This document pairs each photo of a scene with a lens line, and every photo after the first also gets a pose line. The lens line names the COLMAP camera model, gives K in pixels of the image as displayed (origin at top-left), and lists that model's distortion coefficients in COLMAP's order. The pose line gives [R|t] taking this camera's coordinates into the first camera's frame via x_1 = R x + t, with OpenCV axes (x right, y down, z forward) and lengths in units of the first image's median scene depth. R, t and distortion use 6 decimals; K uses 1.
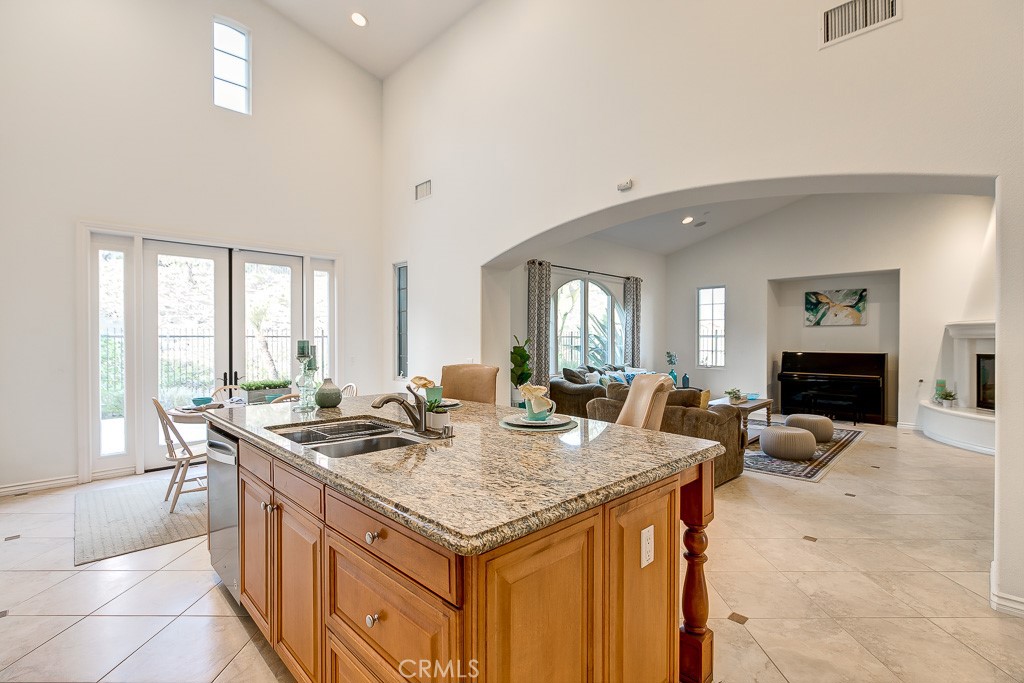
lens RADIAL K [[469.4, 0, 512.0], [0, 469.4, 341.5], [0, 0, 1]] dist [-0.015350, -0.000524]
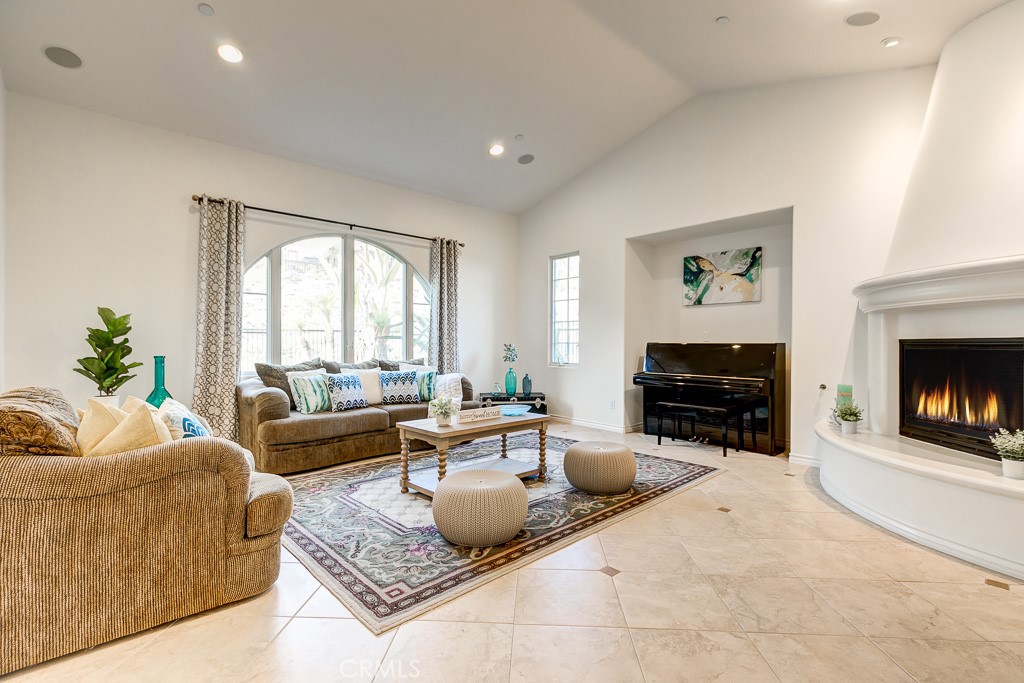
lens RADIAL K [[460.2, 0, 512.0], [0, 460.2, 341.5], [0, 0, 1]] dist [0.000879, -0.000762]
pose [[0.999728, -0.000288, -0.023319, 0.397517], [0.000240, 0.999998, -0.002023, 0.021516], [0.023320, 0.002017, 0.999726, 0.316470]]
